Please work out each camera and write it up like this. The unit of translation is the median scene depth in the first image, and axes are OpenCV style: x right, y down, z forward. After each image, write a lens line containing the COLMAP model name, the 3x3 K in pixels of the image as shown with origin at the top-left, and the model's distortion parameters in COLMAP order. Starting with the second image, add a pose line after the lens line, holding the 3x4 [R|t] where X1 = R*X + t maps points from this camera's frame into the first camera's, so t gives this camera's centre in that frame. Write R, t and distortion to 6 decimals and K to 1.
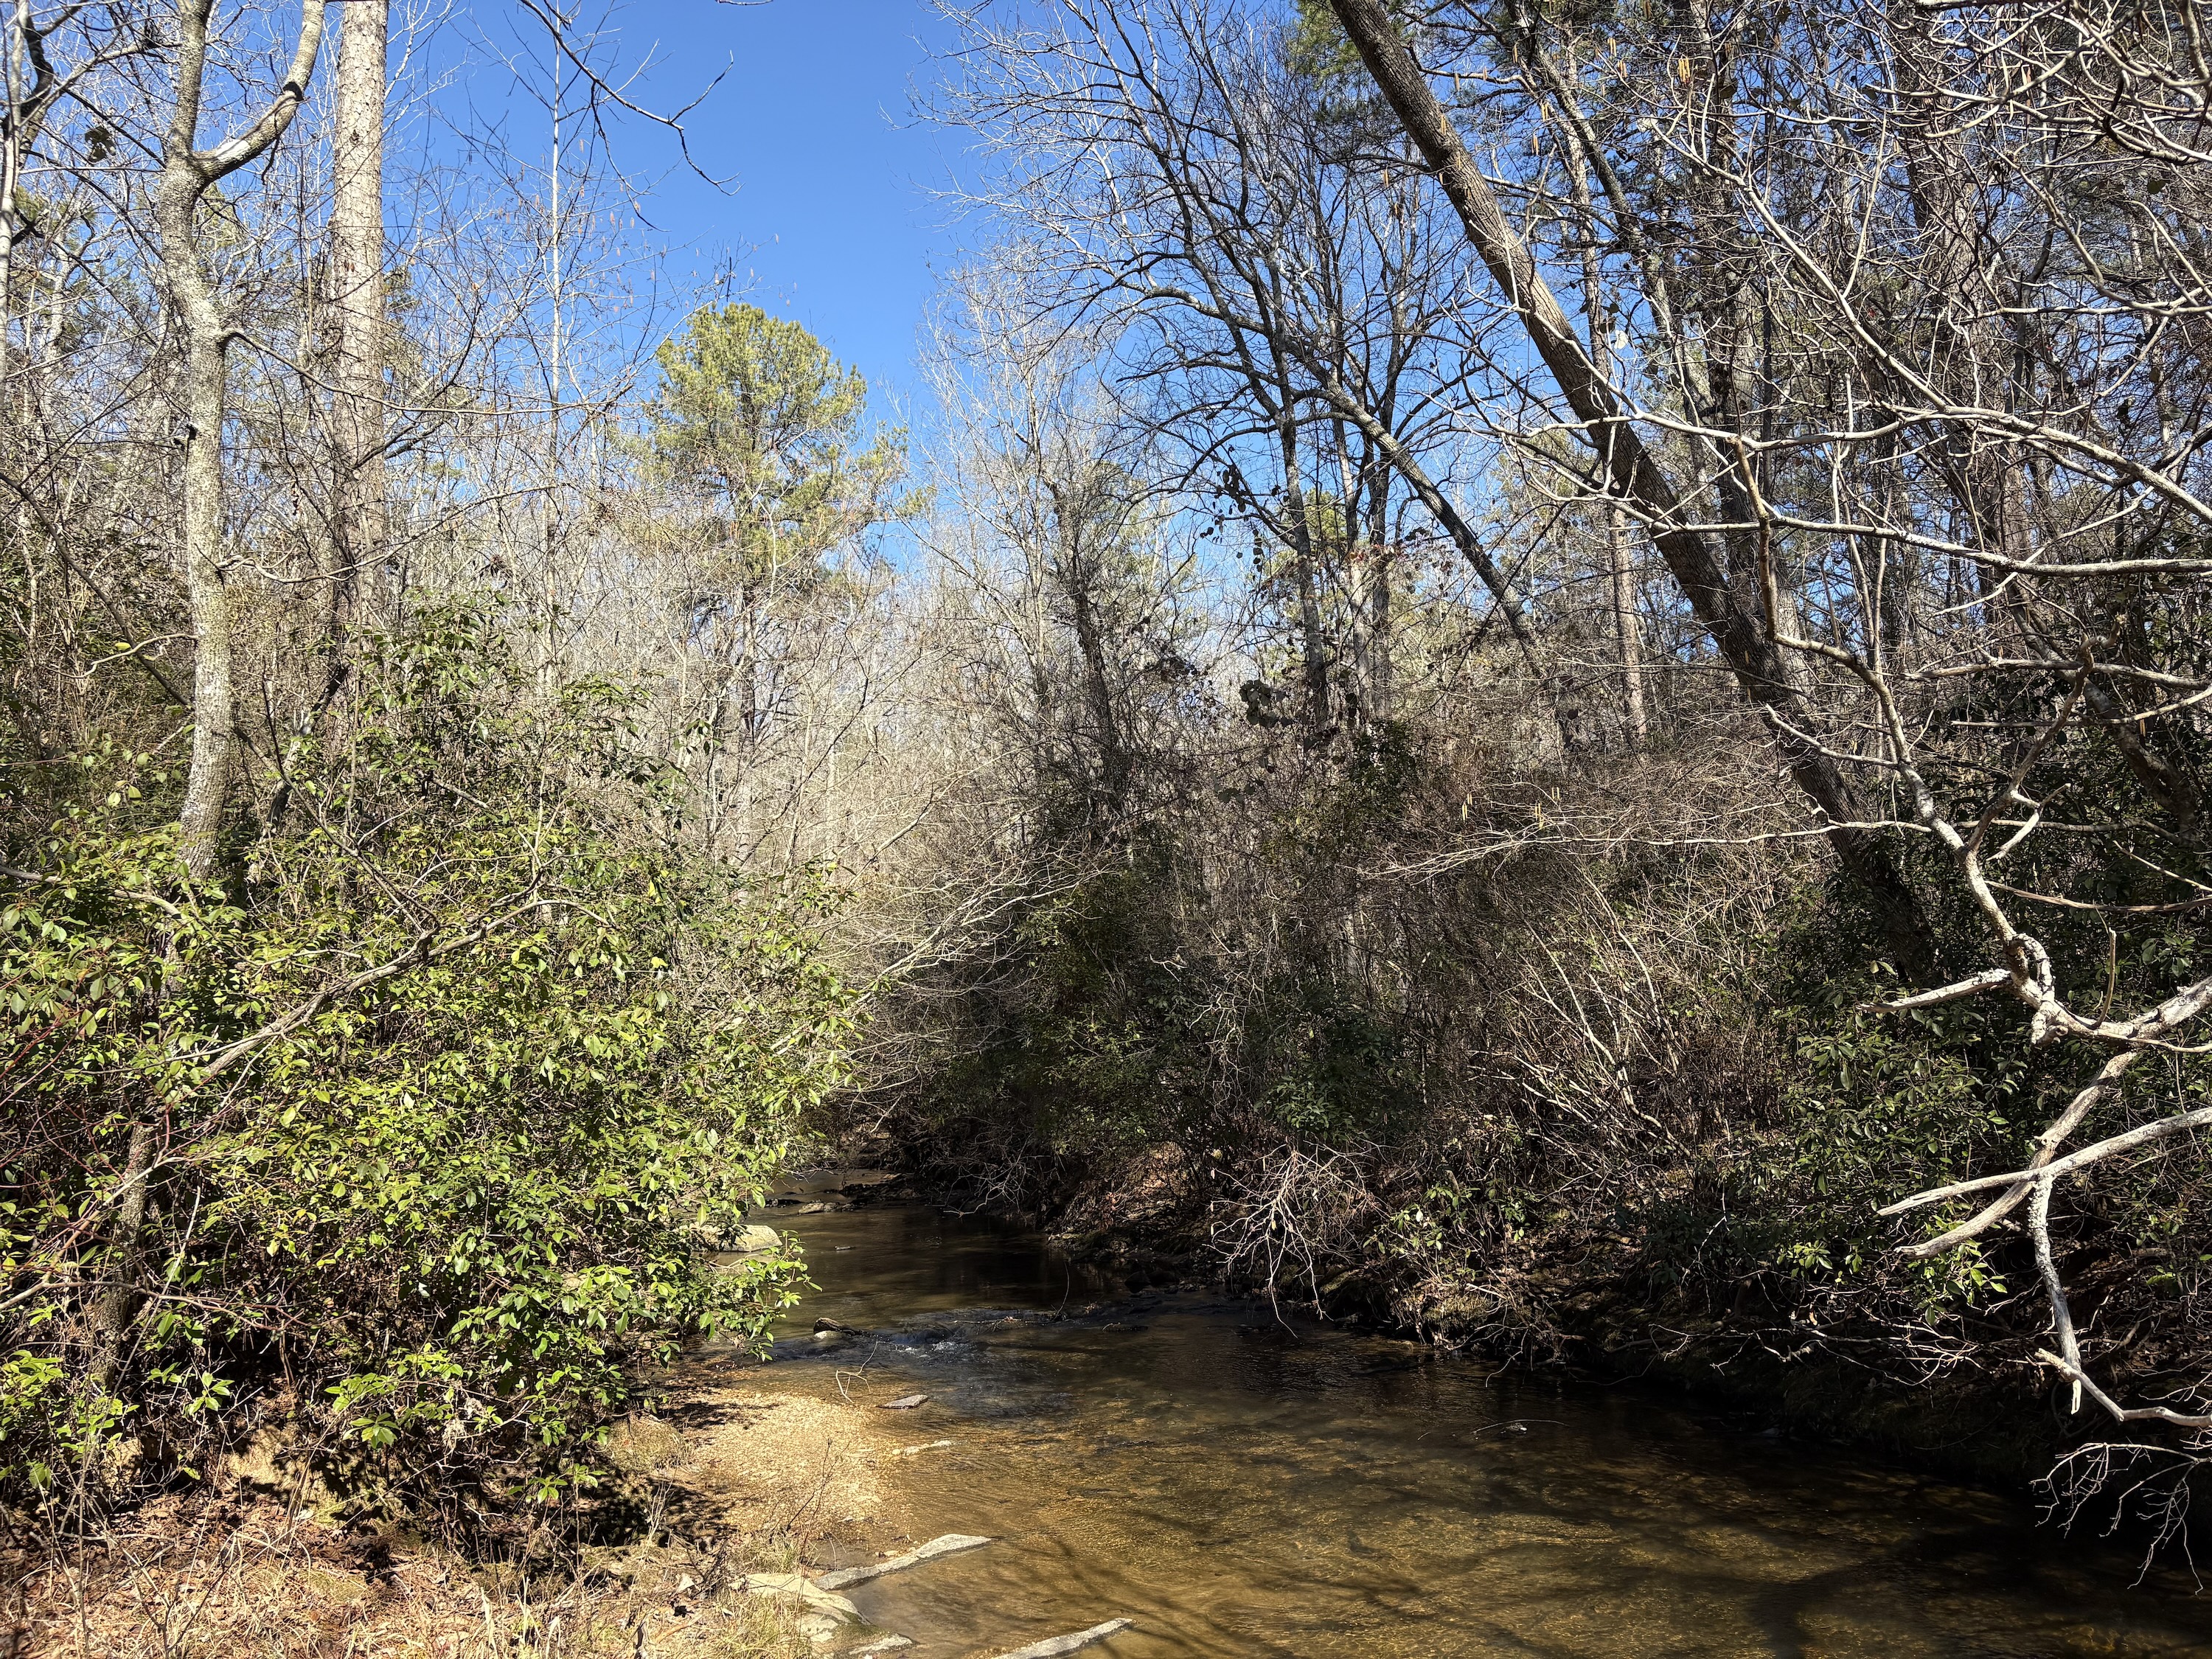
lens RADIAL K [[1708.6, 0, 1106.0], [0, 1708.6, 829.5], [0, 0, 1]] dist [0.030070, 0.010549]
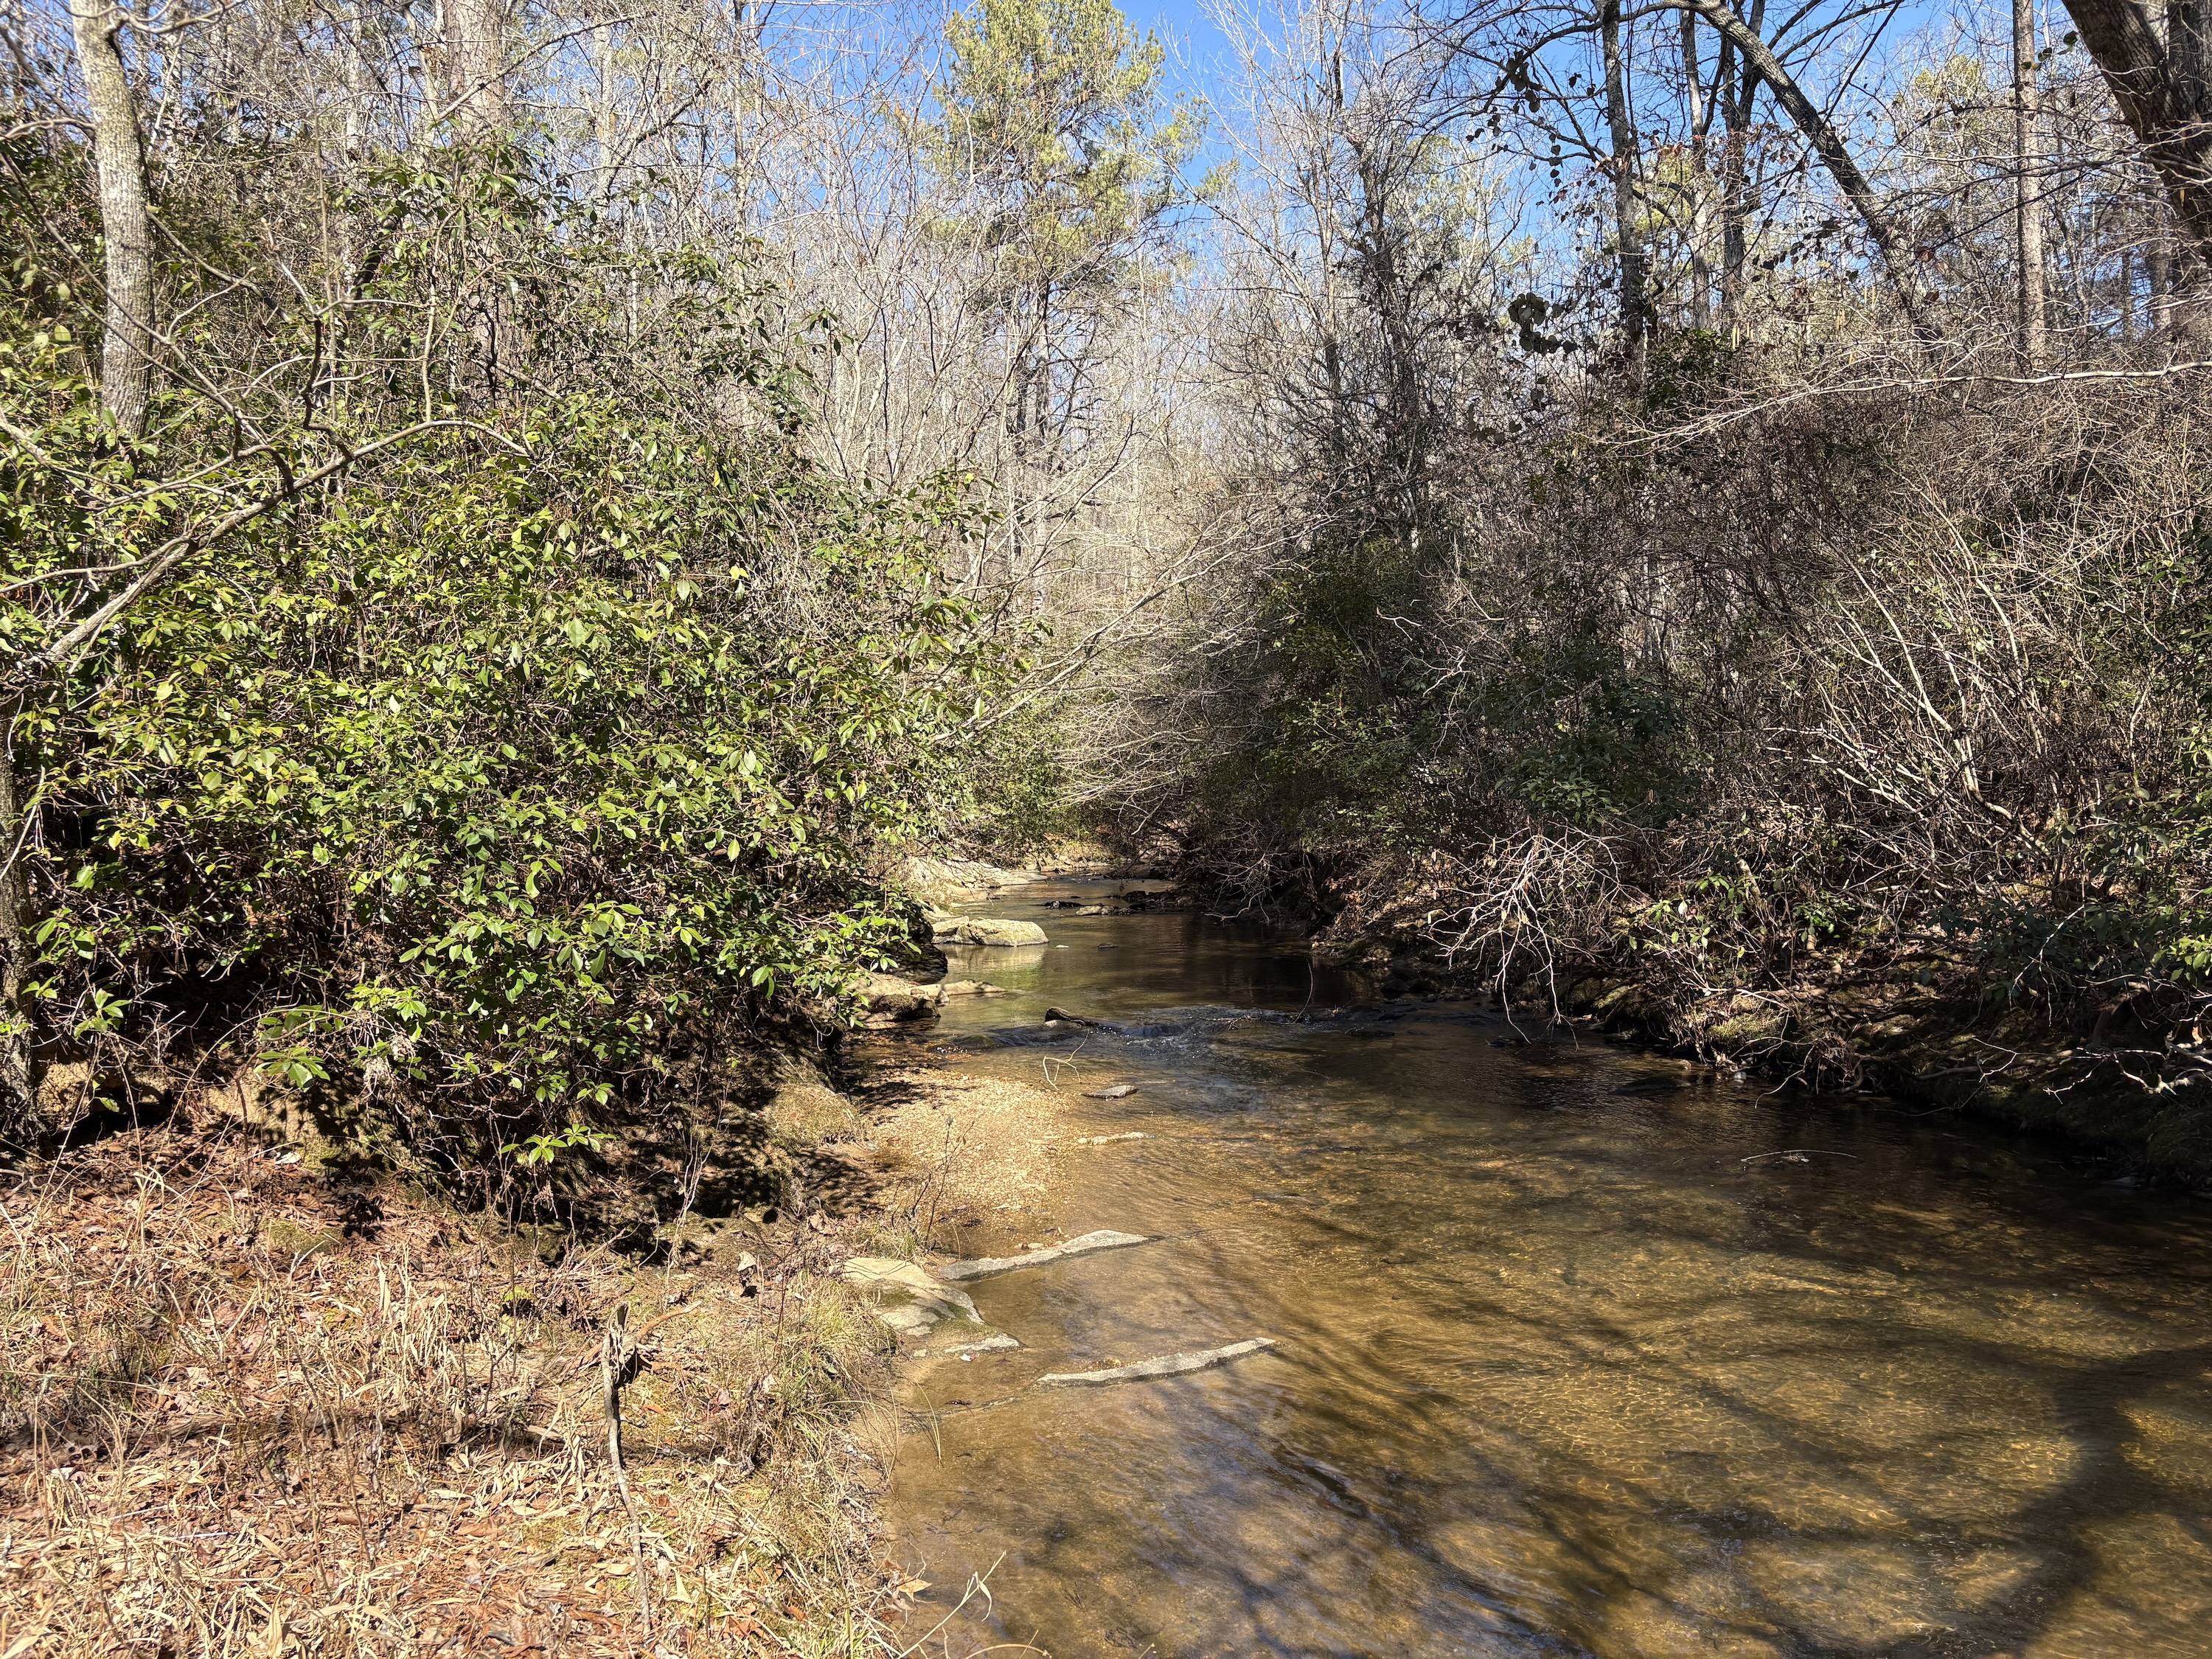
lens RADIAL K [[1687.7, 0, 1106.0], [0, 1687.7, 829.5], [0, 0, 1]] dist [0.045487, -0.041344]
pose [[0.981538, 0.023212, -0.189852, 0.064151], [0.006871, 0.987689, 0.156280, 0.058013], [0.191142, -0.154700, 0.969295, 0.156502]]
